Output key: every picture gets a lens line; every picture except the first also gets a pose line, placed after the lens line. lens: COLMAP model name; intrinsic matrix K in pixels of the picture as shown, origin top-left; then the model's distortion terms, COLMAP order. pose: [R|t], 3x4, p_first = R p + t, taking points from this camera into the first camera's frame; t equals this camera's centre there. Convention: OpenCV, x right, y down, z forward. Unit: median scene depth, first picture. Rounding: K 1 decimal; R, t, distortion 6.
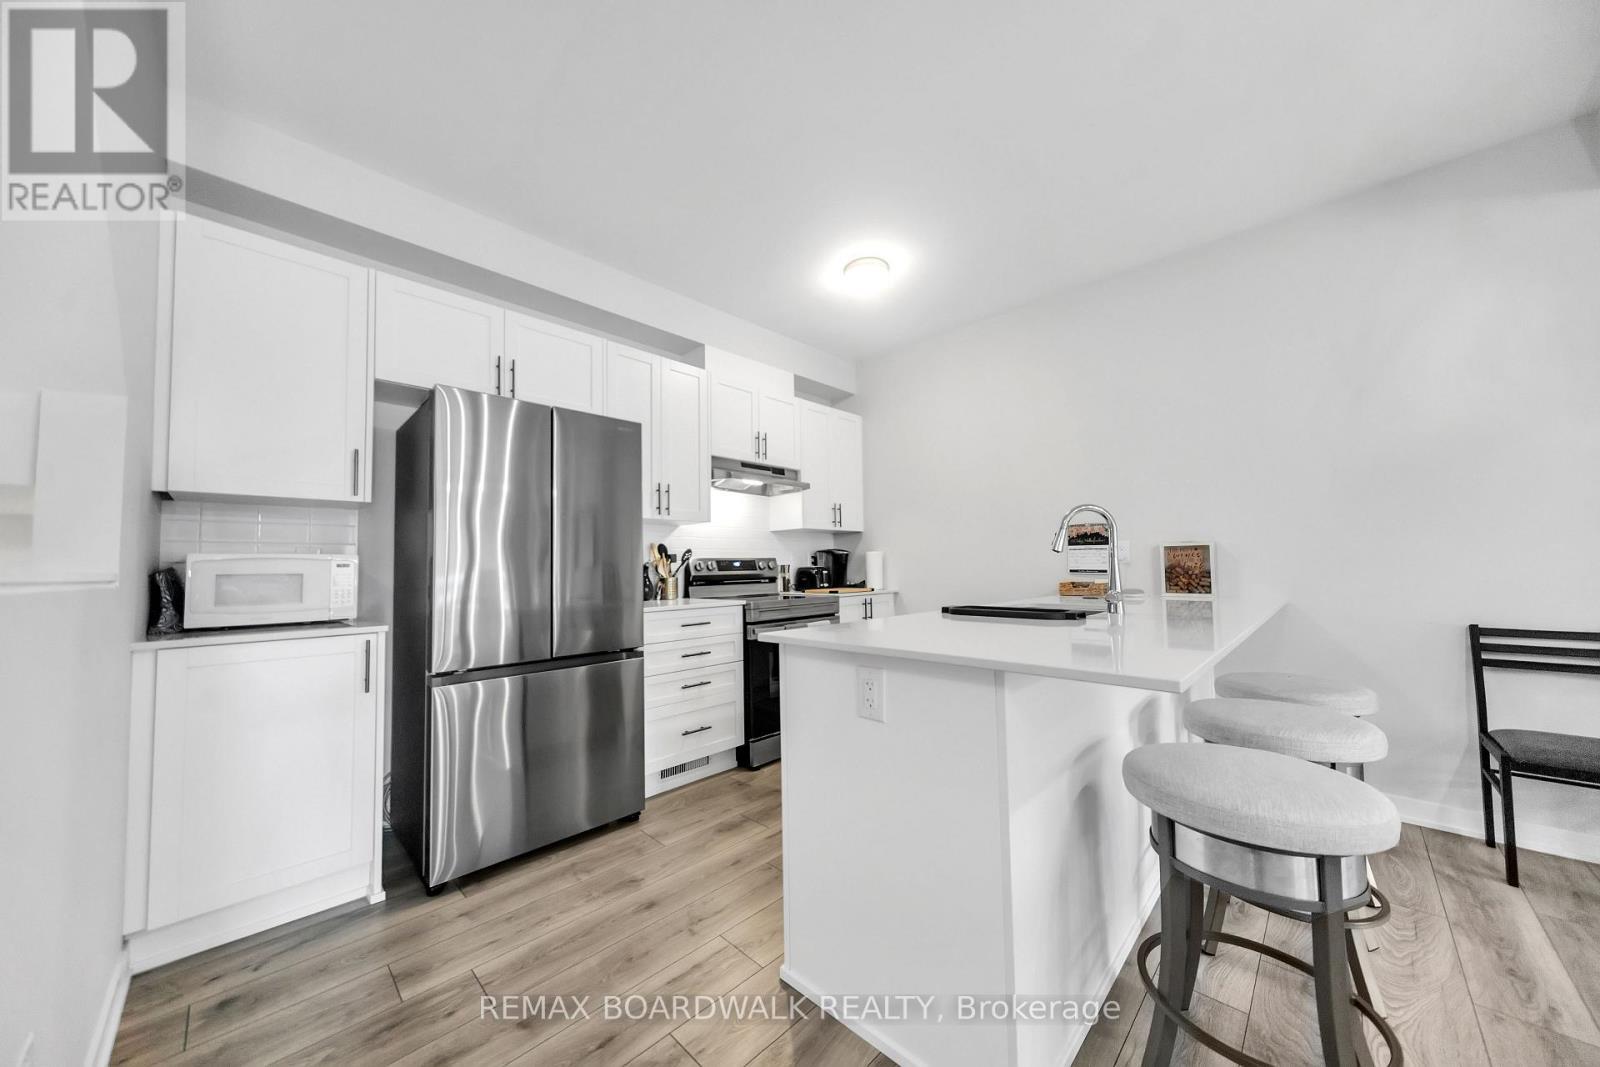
lens RADIAL K [[548.4, 0, 795.9], [0, 548.4, 546.1], [0, 0, 1]] dist [0.005836, 0.000258]
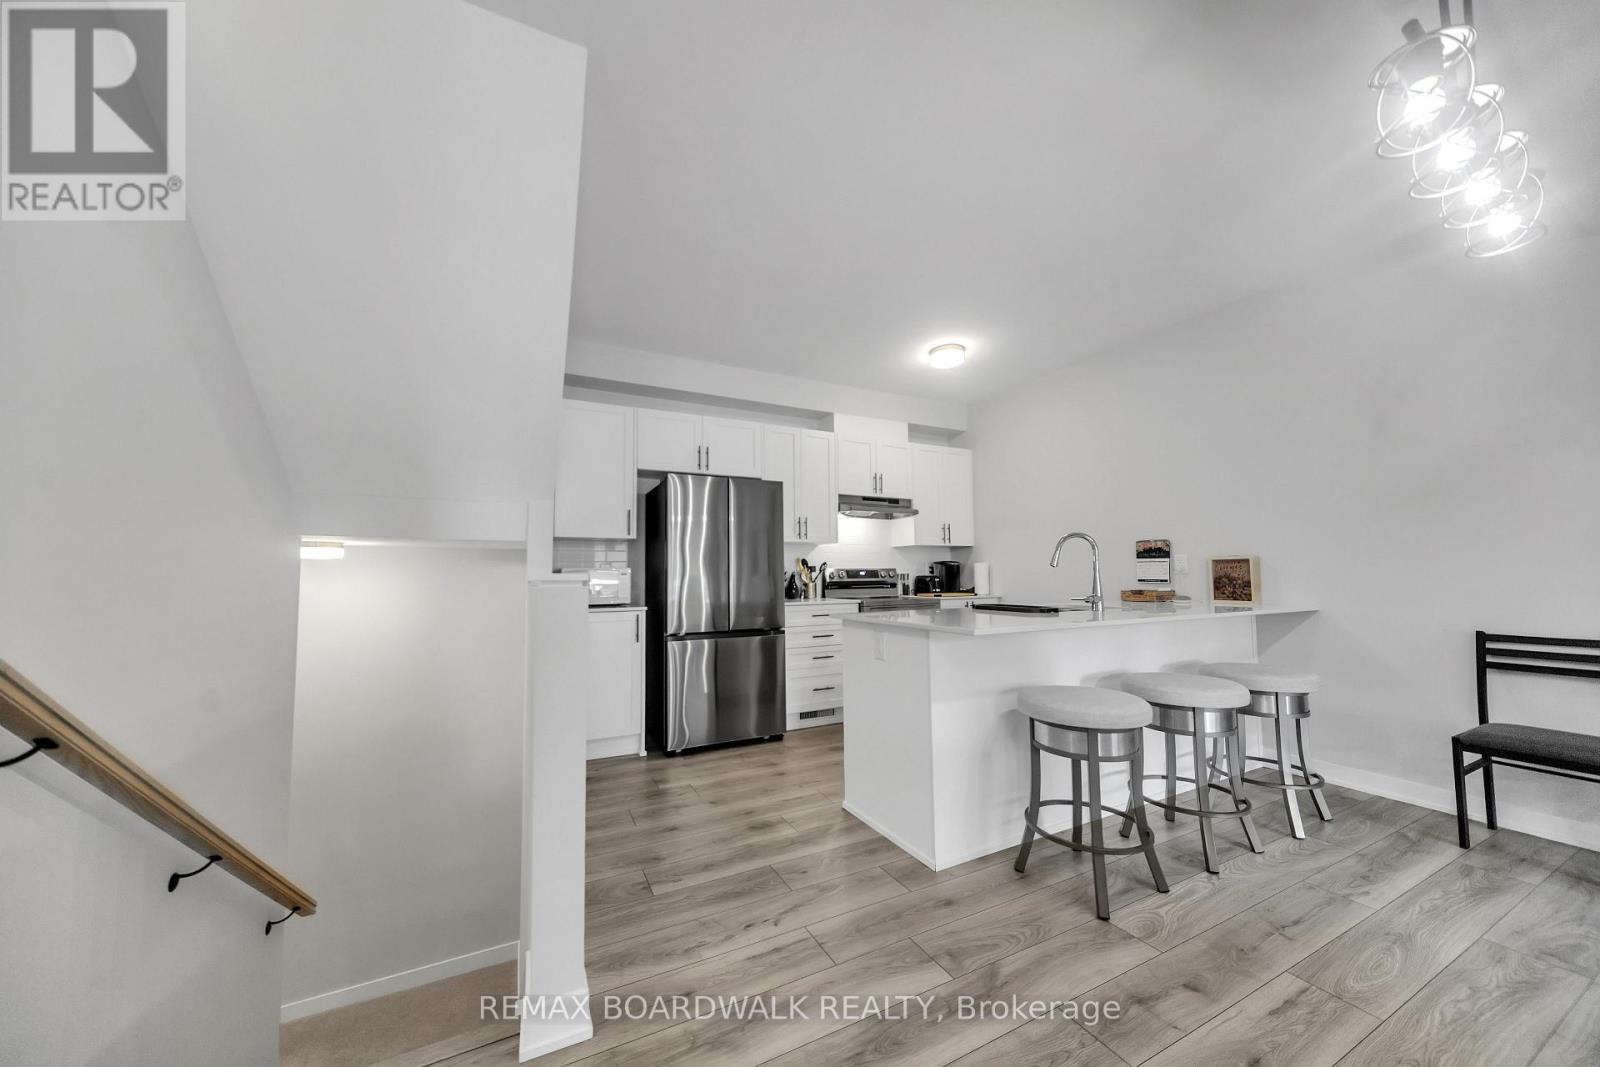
lens RADIAL K [[586.7, 0, 809.9], [0, 586.7, 547.1], [0, 0, 1]] dist [0.006979, 0.000190]
pose [[0.950017, -0.009699, -0.312048, 0.287794], [0.007453, 0.999937, -0.008389, -0.025320], [0.312110, 0.005644, 0.950029, -0.512687]]
